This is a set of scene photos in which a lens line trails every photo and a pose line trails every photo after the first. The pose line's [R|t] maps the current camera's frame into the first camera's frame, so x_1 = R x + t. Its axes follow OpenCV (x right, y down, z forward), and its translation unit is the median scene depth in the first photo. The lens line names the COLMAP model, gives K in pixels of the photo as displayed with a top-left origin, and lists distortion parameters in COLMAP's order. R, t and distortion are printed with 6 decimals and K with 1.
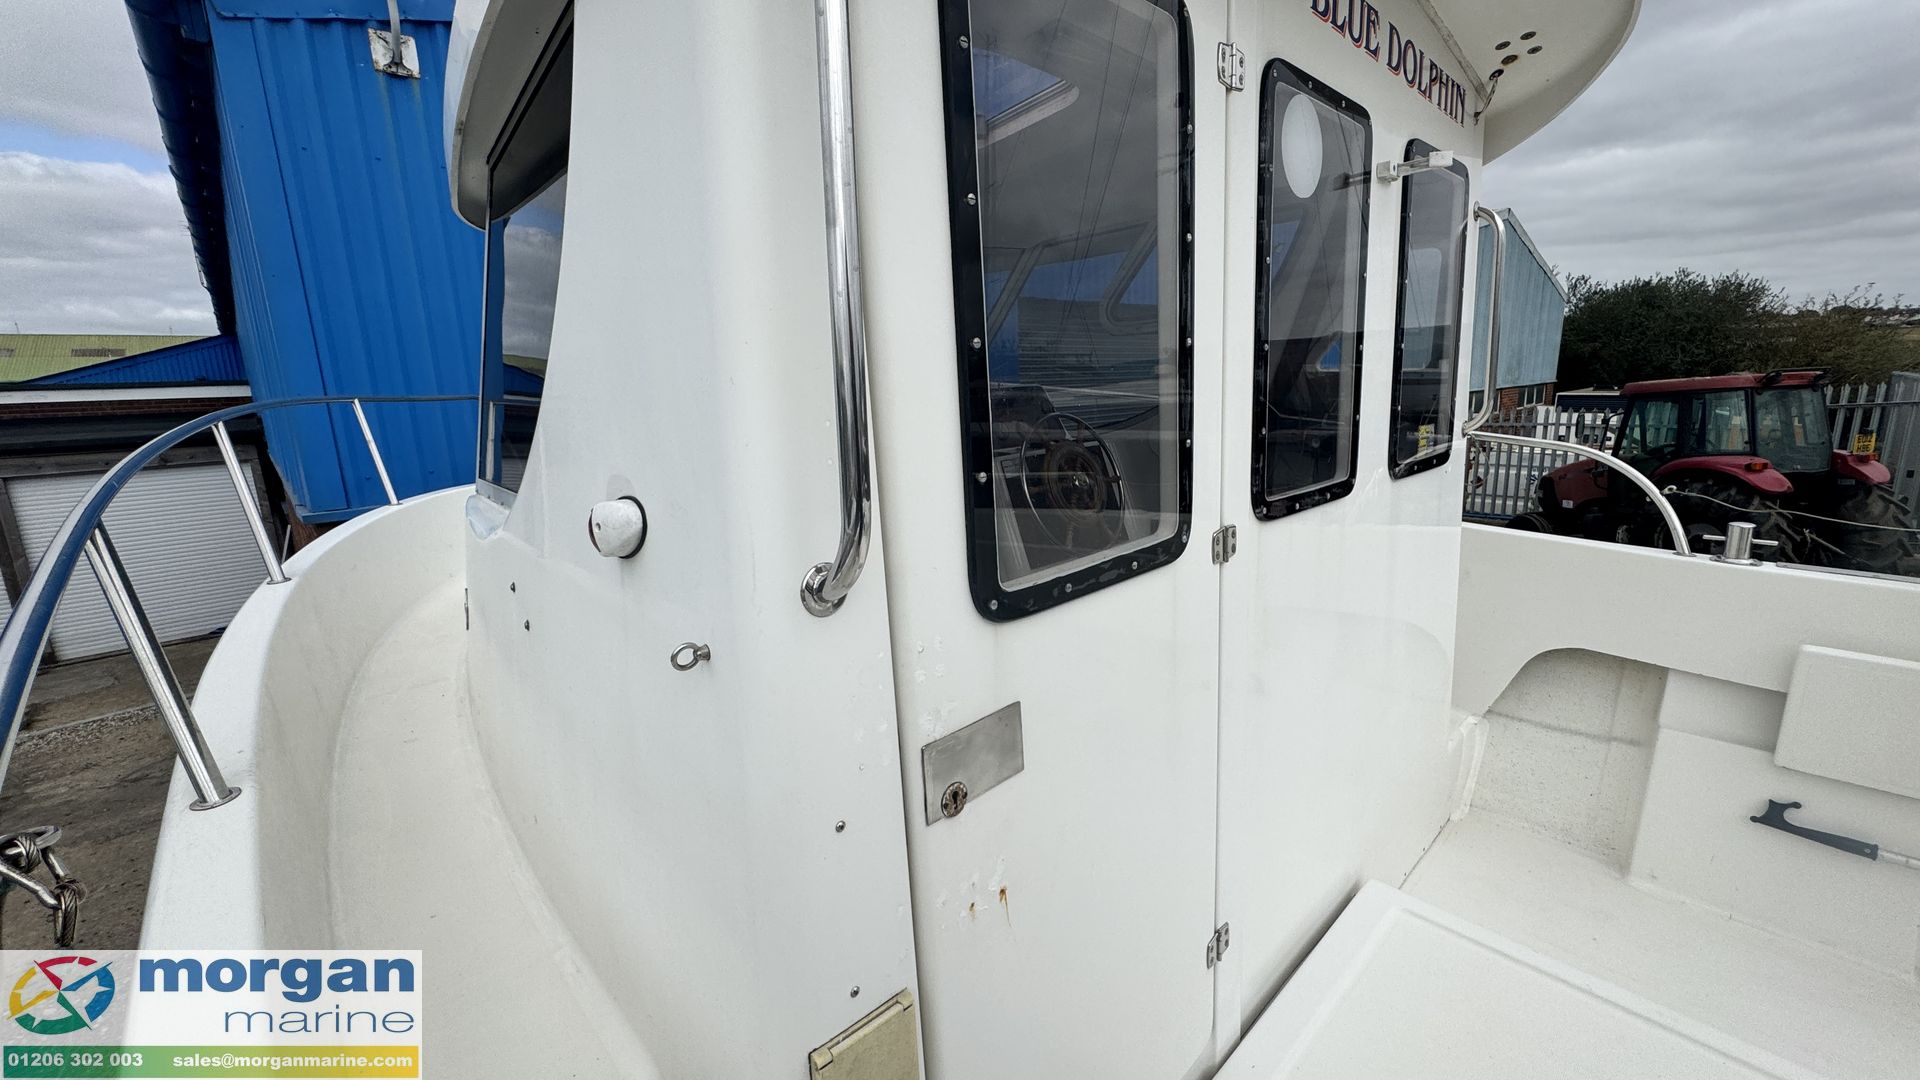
lens RADIAL K [[770.4, 0, 961.8], [0, 770.4, 537.4], [0, 0, 1]] dist [-0.001686, 0.000280]
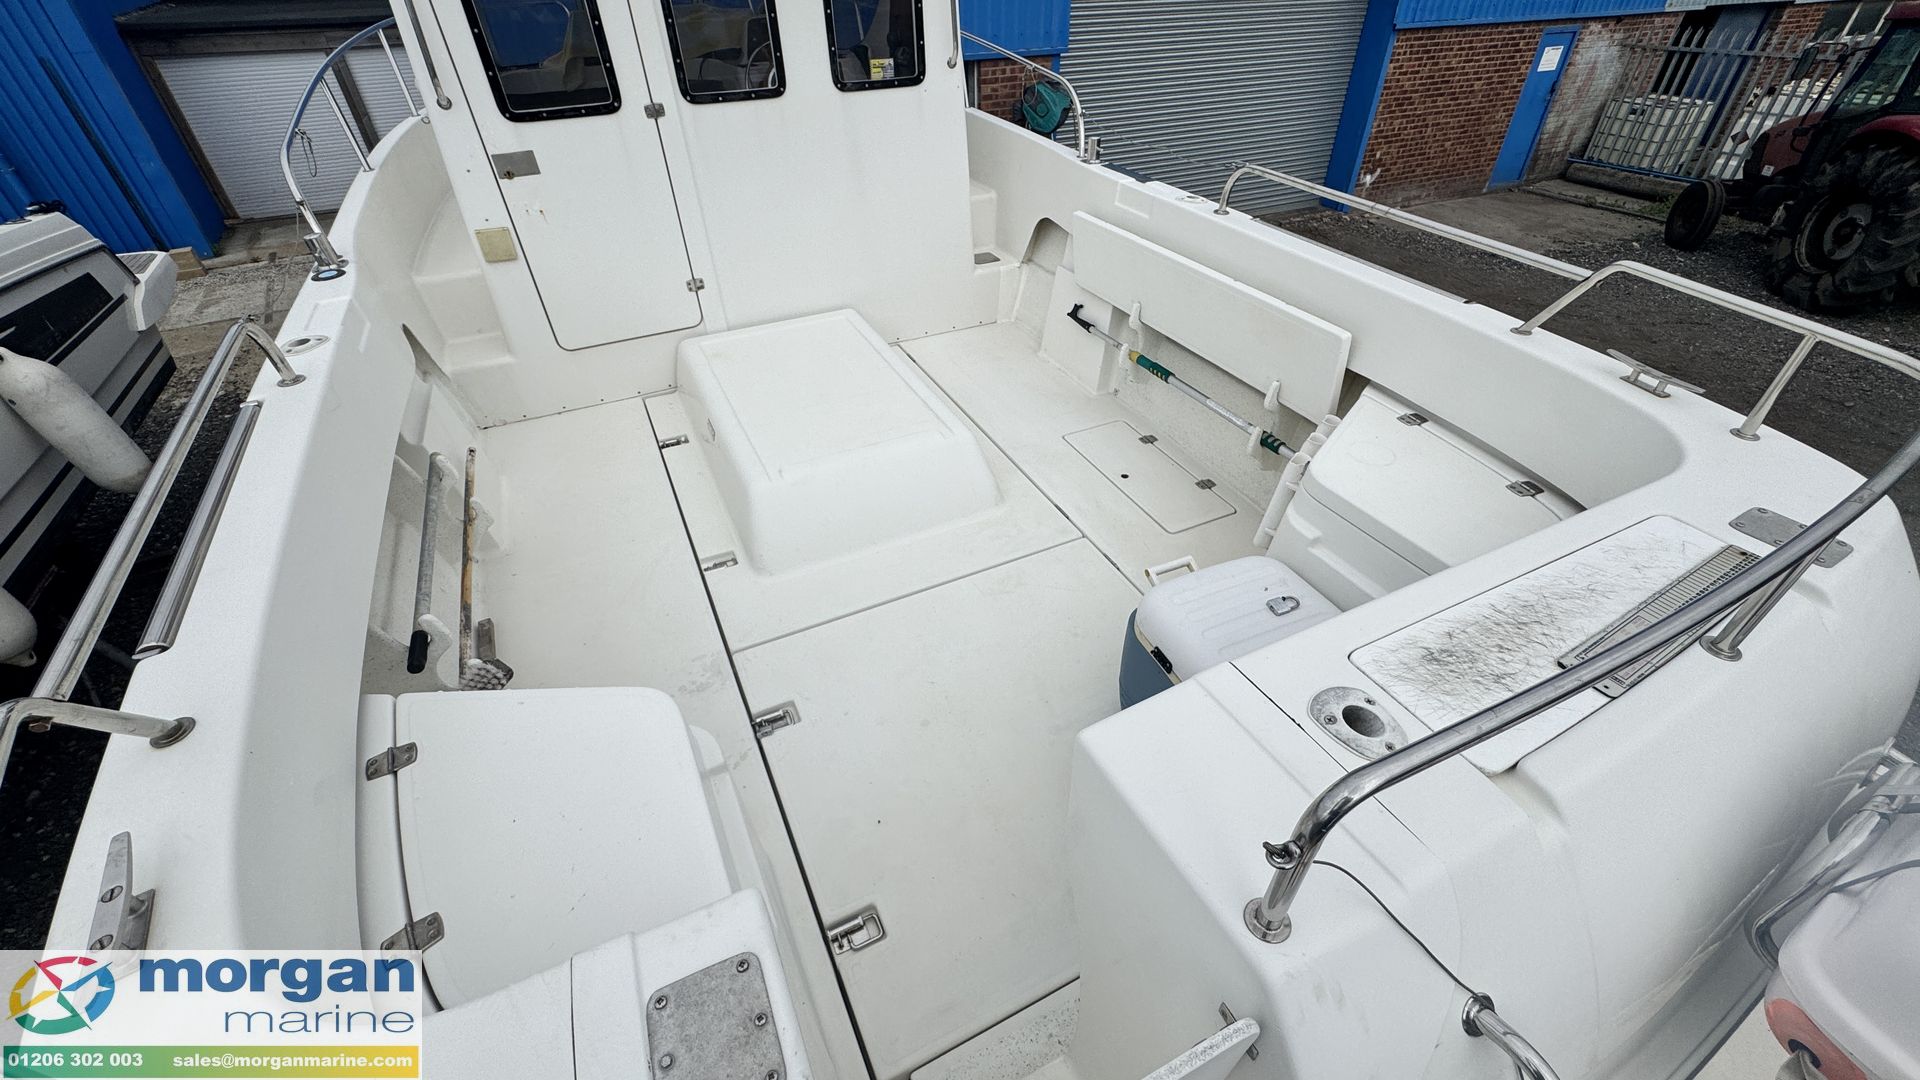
lens RADIAL K [[770.4, 0, 963.4], [0, 770.4, 543.7], [0, 0, 1]] dist [-0.001686, 0.000280]
pose [[0.951636, 0.199135, -0.233953, 1.754417], [-0.074871, 0.888858, 0.452023, 0.043493], [0.297965, -0.412645, 0.860779, -1.211759]]
